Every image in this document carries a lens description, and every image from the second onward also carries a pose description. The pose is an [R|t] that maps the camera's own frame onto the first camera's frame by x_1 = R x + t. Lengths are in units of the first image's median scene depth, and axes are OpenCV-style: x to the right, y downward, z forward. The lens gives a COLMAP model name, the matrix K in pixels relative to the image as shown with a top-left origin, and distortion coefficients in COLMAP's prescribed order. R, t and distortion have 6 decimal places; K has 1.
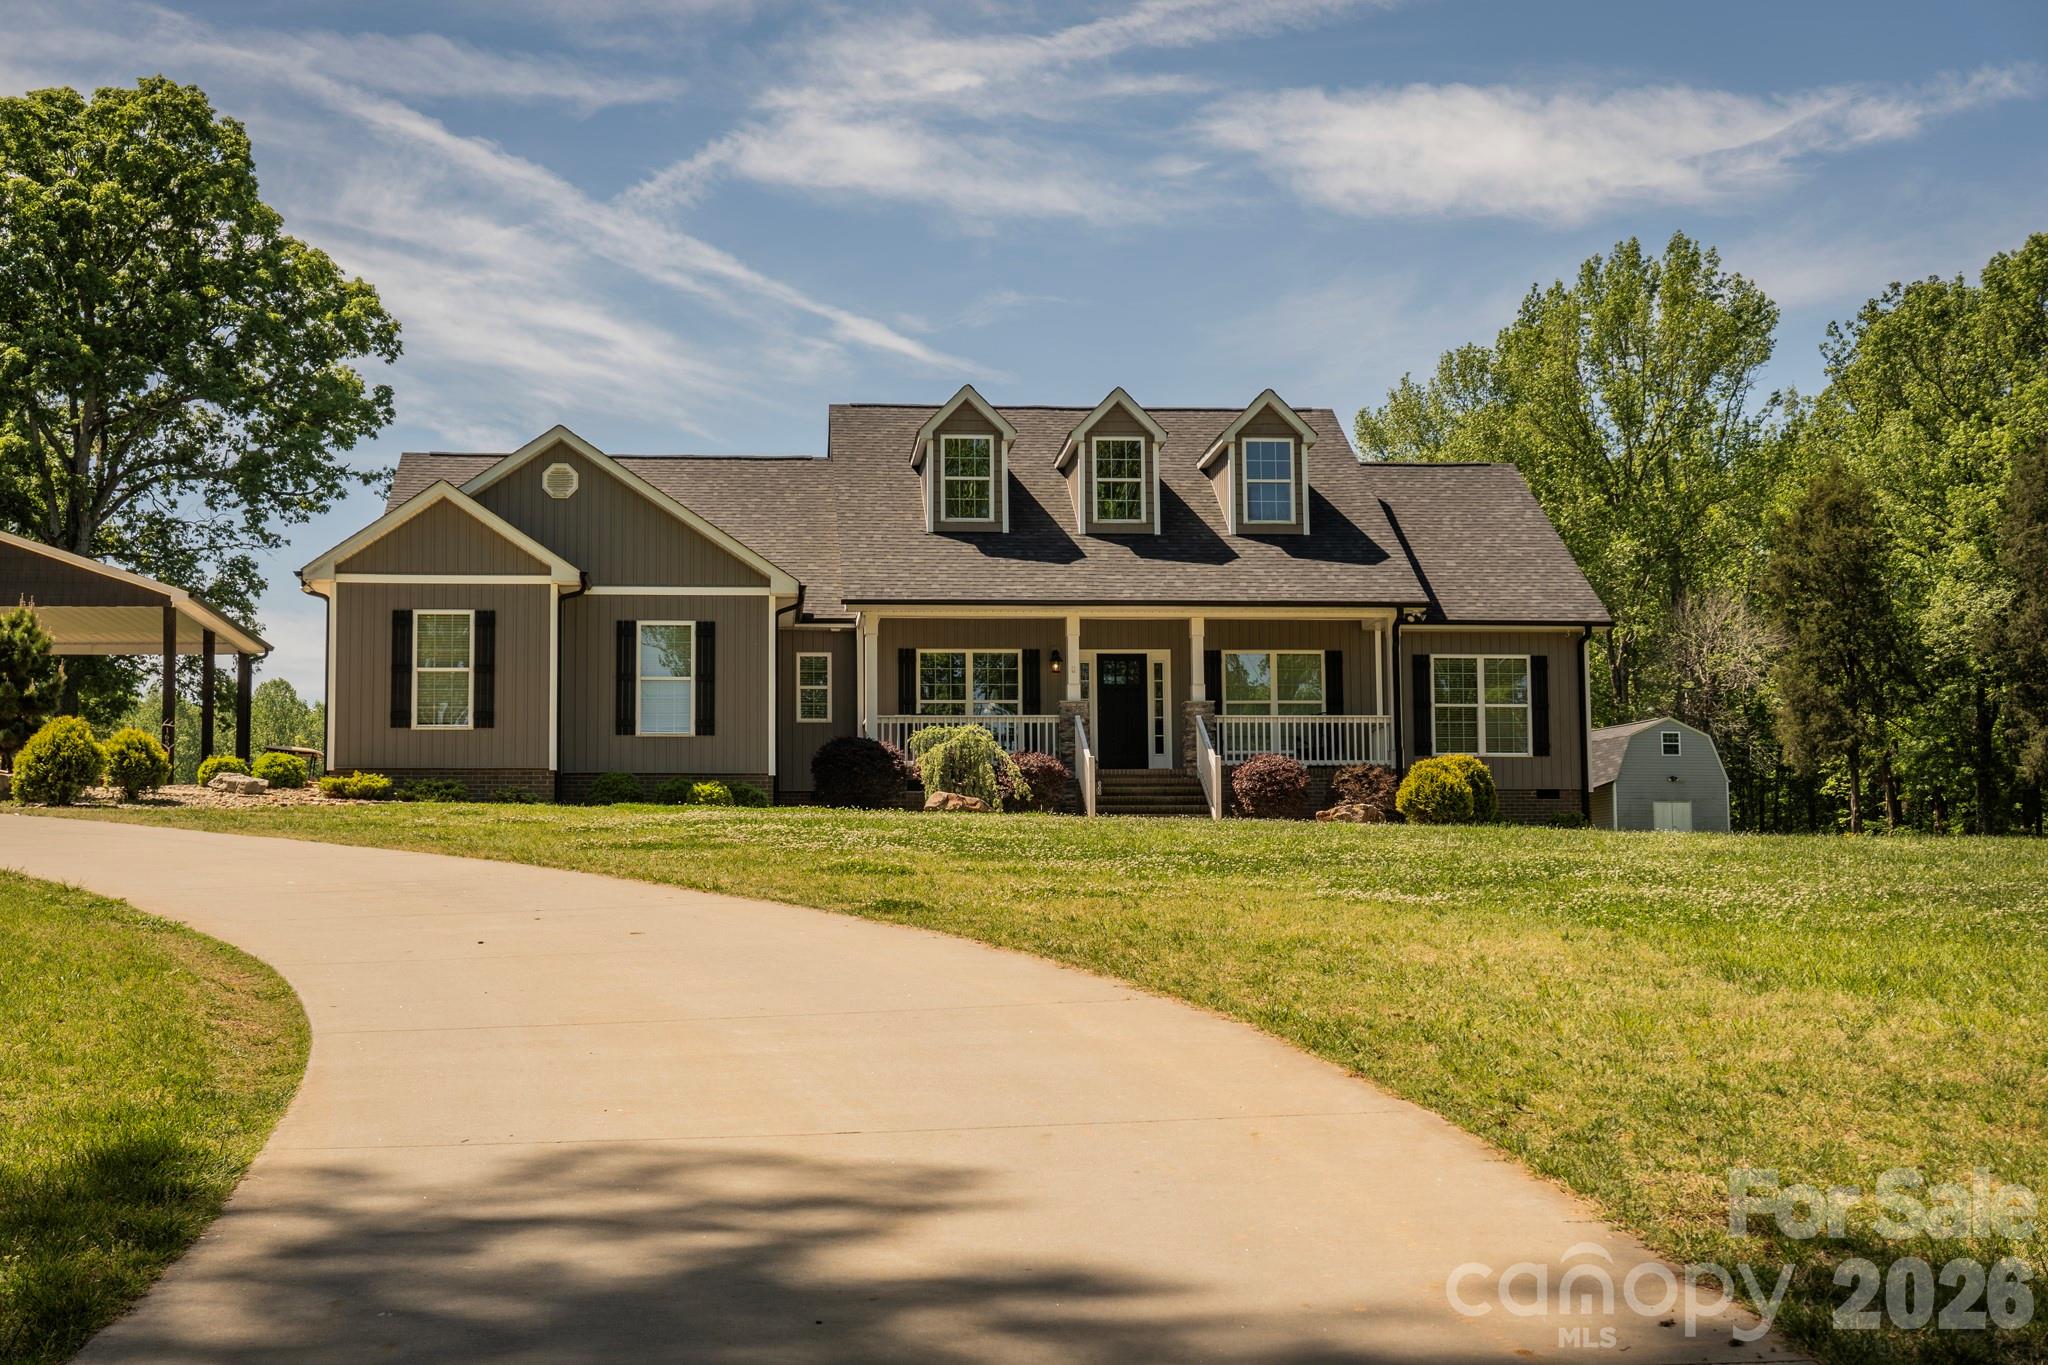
lens RADIAL K [[2833.5, 0, 1024.0], [0, 2833.5, 682.5], [0, 0, 1]] dist [-0.012454, 0.015622]
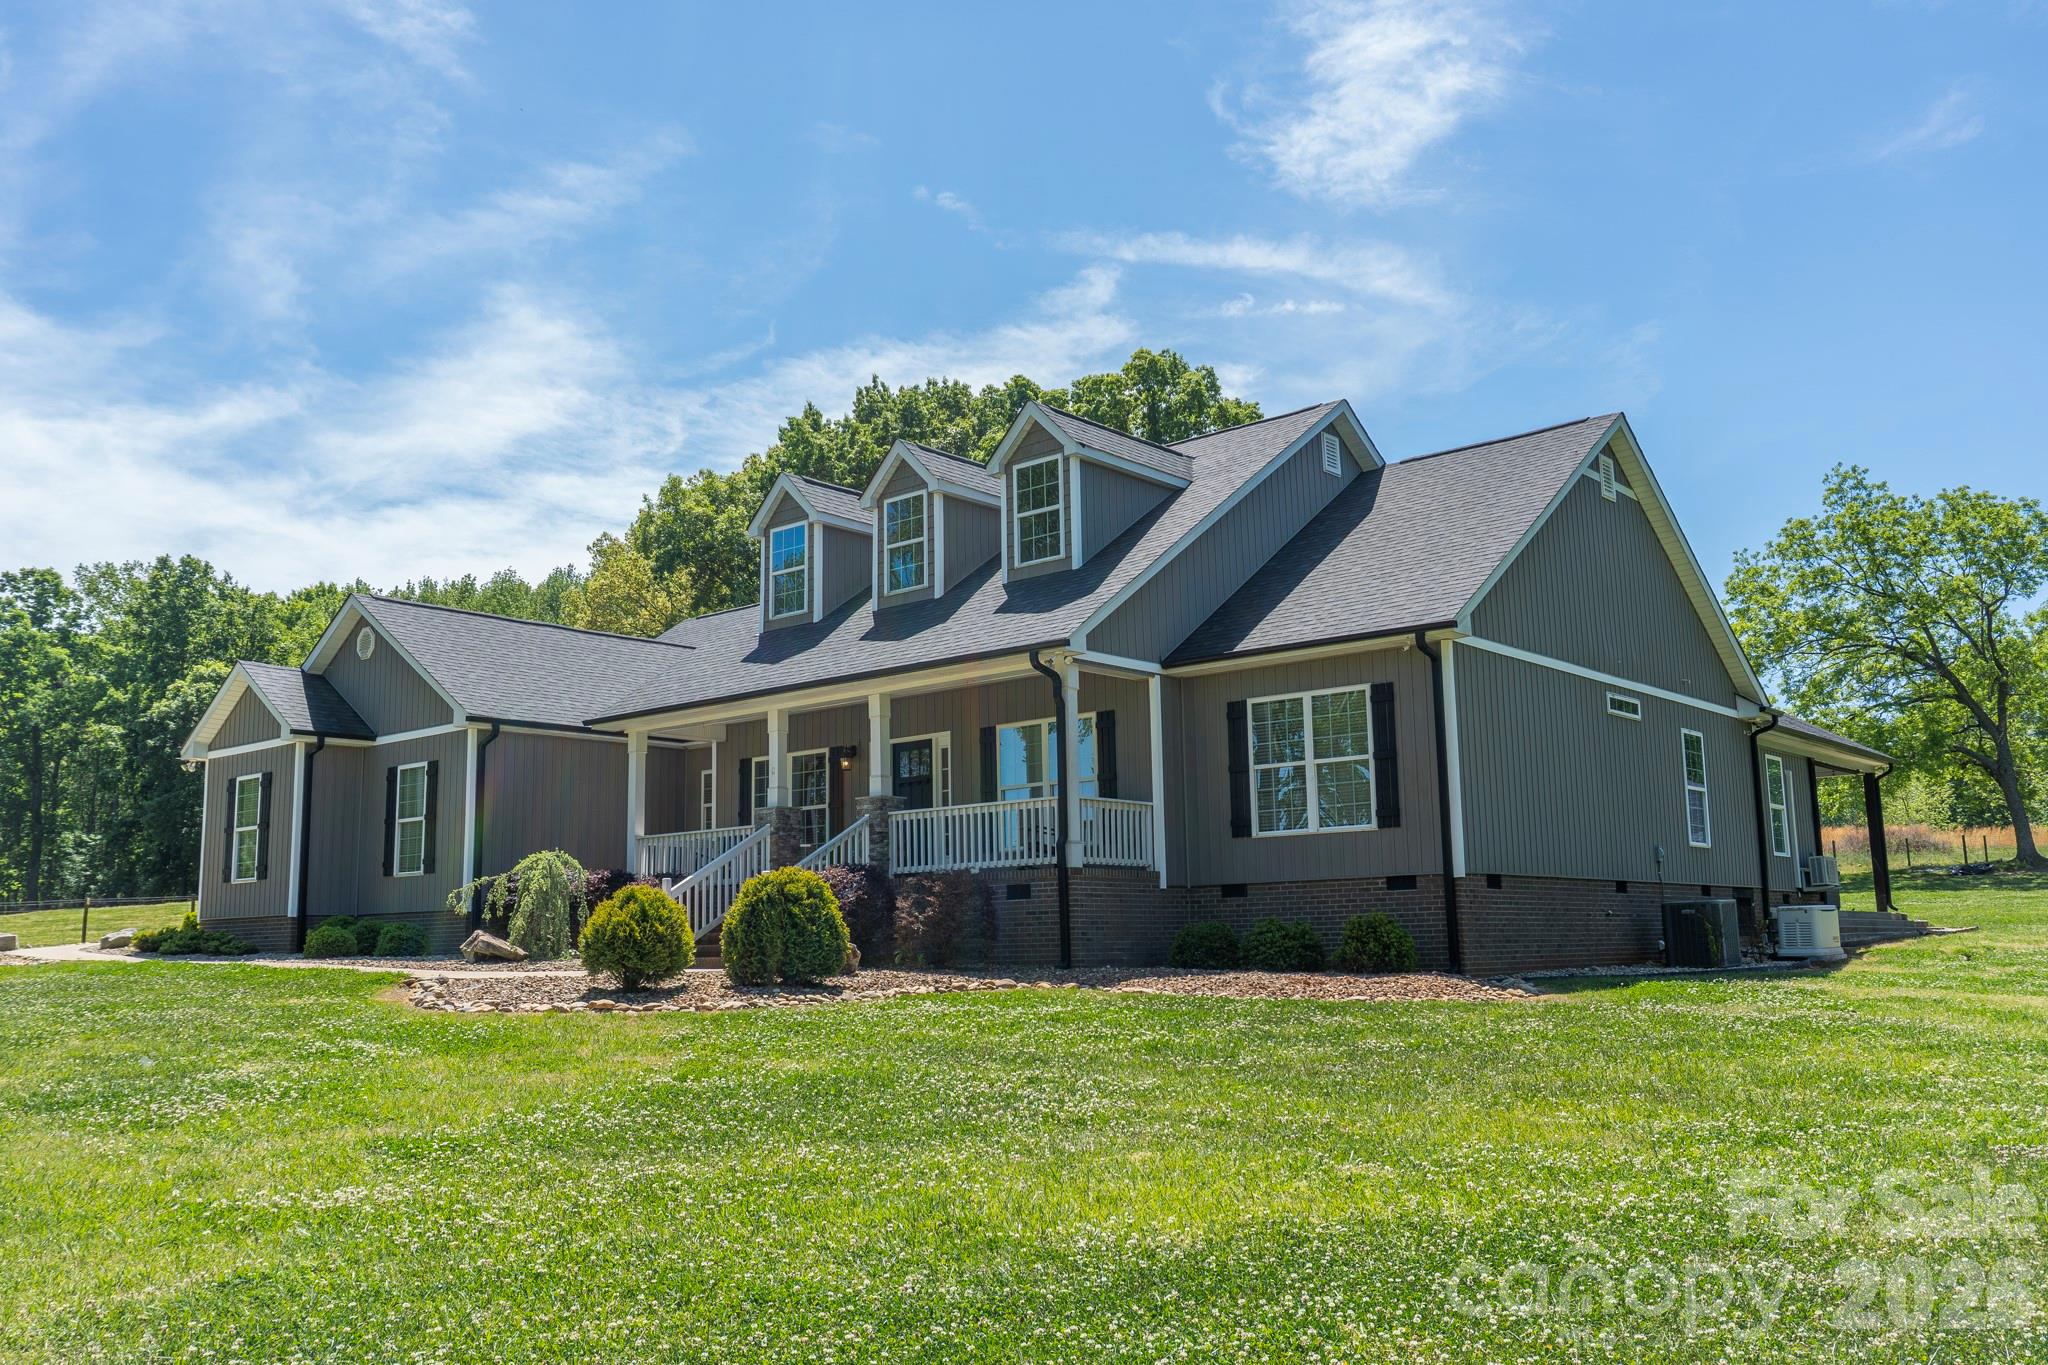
lens RADIAL K [[1716.5, 0, 1024.0], [0, 1716.5, 682.5], [0, 0, 1]] dist [-0.004418, 0.002514]
pose [[0.693622, -0.119669, -0.710329, 0.433192], [0.090440, 0.992769, -0.078939, 0.016211], [0.714639, -0.009488, 0.699429, 0.659399]]
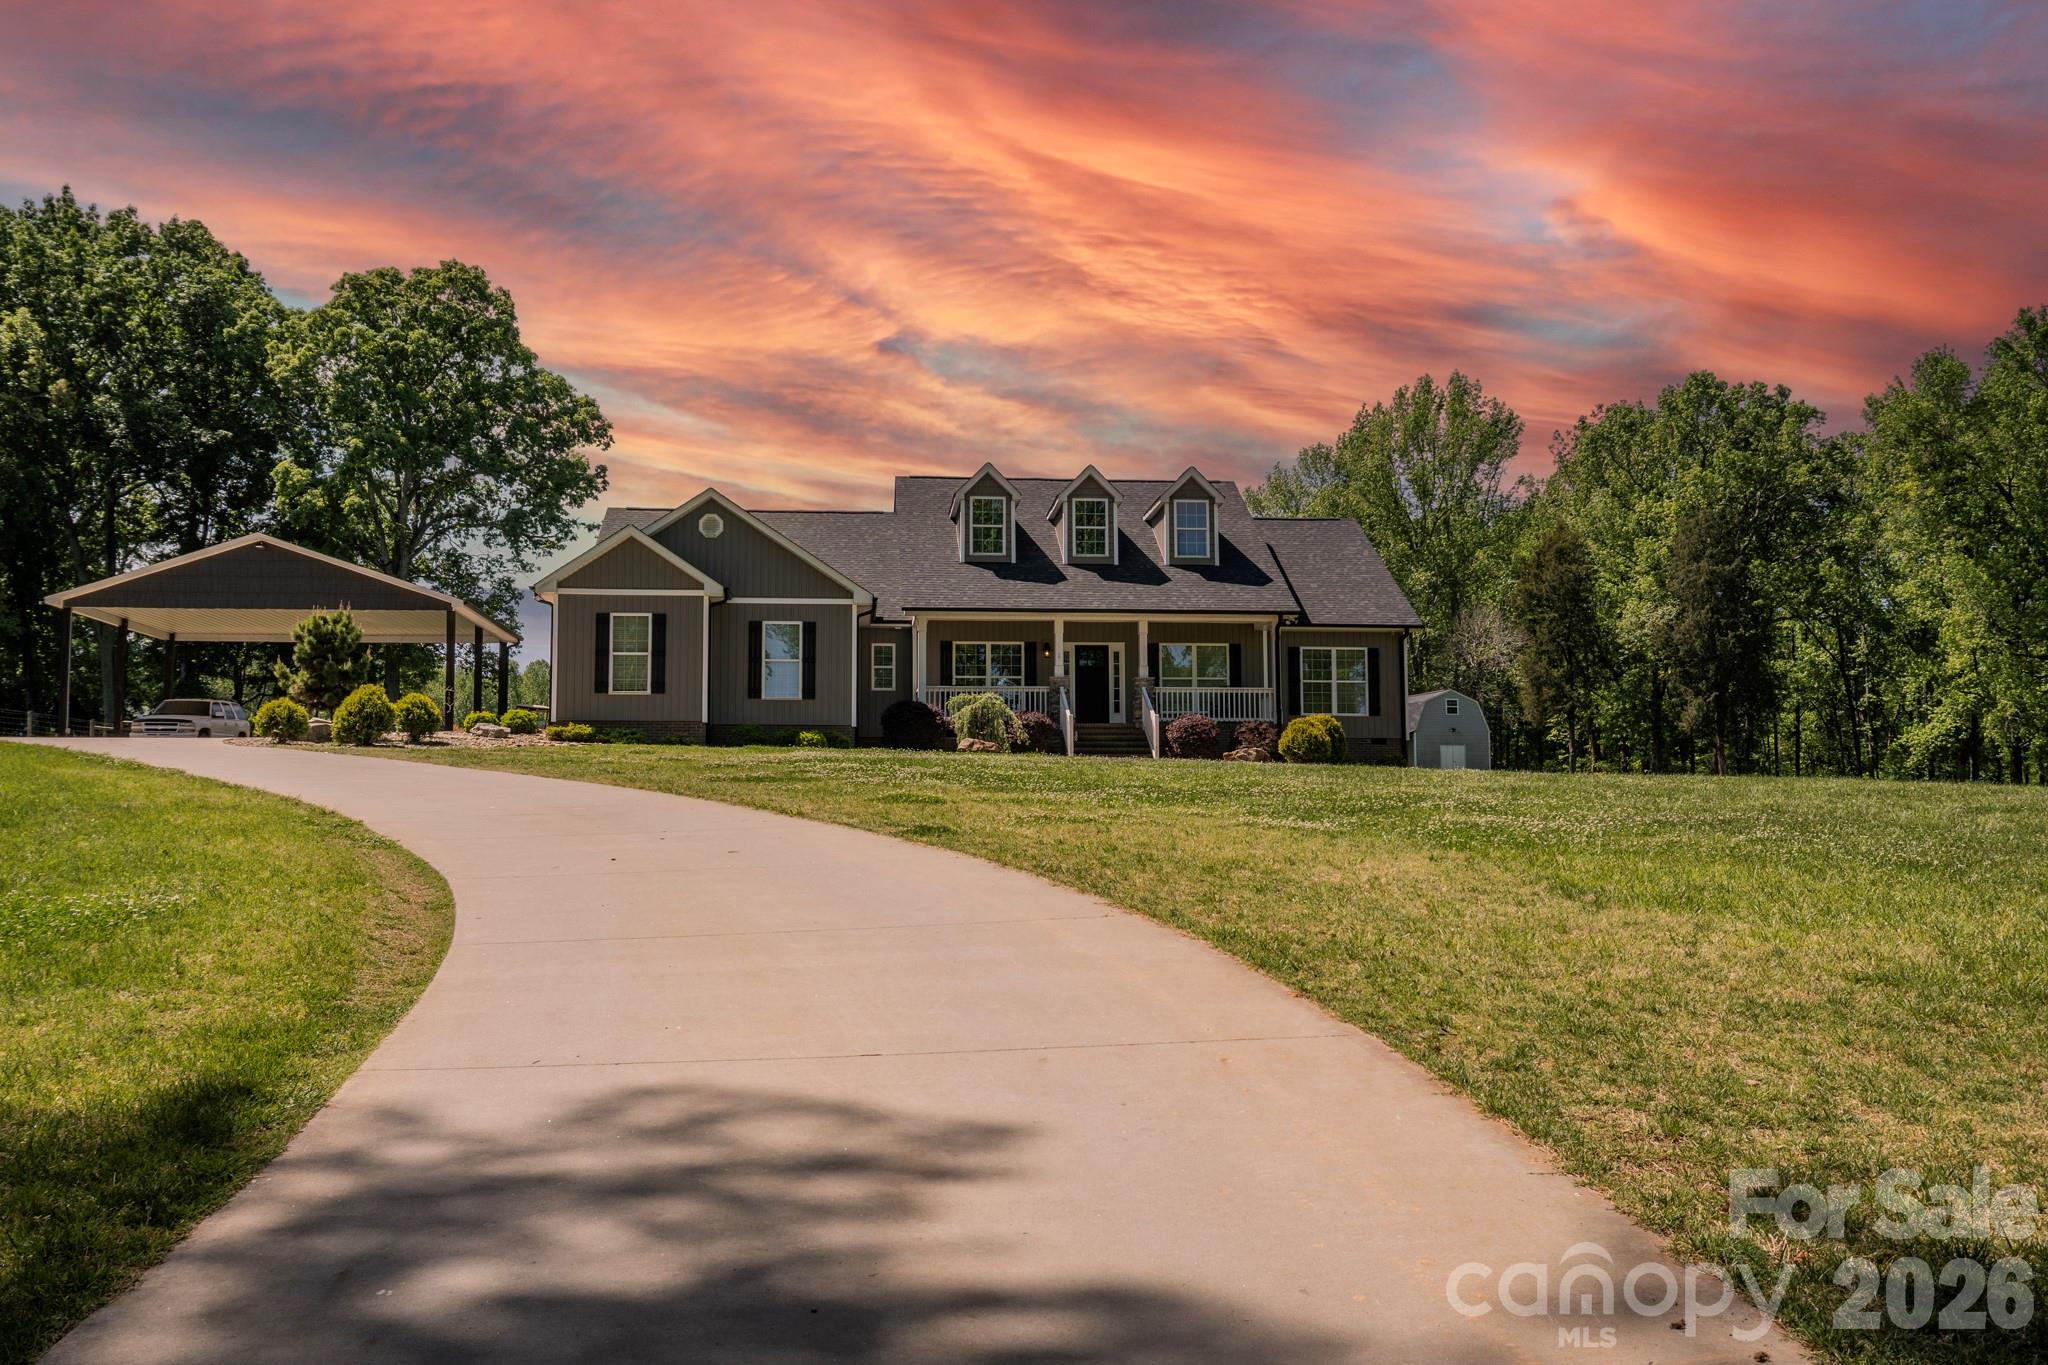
lens RADIAL K [[1836.9, 0, 1024.0], [0, 1836.9, 682.5], [0, 0, 1]] dist [-0.025637, -0.002006]
pose [[0.999987, 0.004961, -0.000786, 0.000063], [-0.004953, 0.999939, 0.009914, -0.000061], [0.000835, -0.009910, 0.999951, 0.041728]]
